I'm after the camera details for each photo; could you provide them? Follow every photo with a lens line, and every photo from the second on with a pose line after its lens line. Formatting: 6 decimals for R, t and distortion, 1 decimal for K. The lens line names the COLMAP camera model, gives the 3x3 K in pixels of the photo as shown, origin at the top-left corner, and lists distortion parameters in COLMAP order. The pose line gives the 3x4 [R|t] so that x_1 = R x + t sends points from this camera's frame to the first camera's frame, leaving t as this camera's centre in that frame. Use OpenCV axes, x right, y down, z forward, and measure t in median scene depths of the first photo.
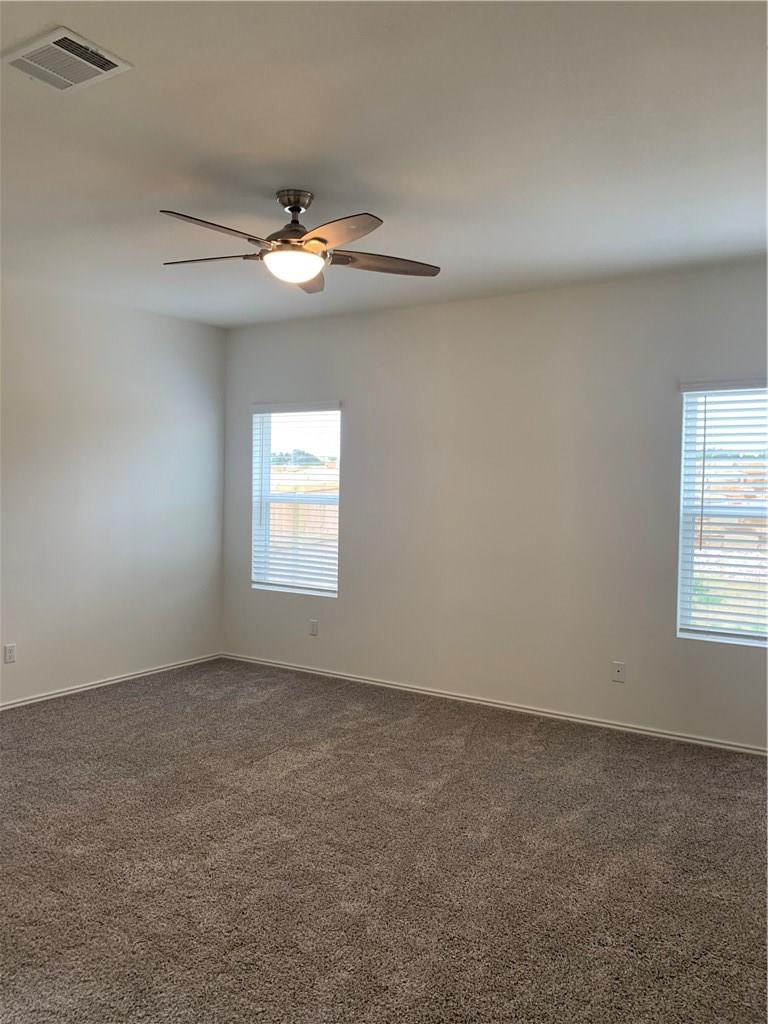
lens RADIAL K [[774.3, 0, 380.7], [0, 774.3, 502.7], [0, 0, 1]] dist [0.048905, -0.064160]
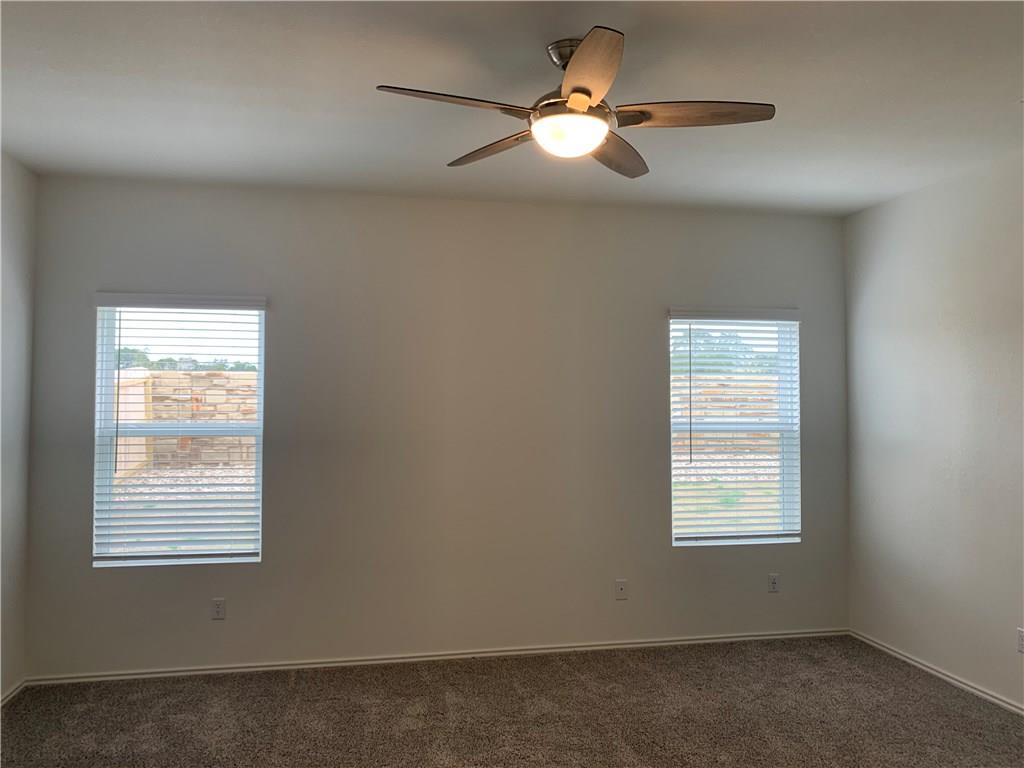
lens RADIAL K [[774.3, 0, 511.3], [0, 774.3, 374.7], [0, 0, 1]] dist [0.048905, -0.064160]
pose [[0.723804, 0.013800, 0.689868, -0.480103], [0.027552, 0.998425, -0.048880, -0.015359], [-0.689455, 0.054386, 0.722283, 0.342185]]
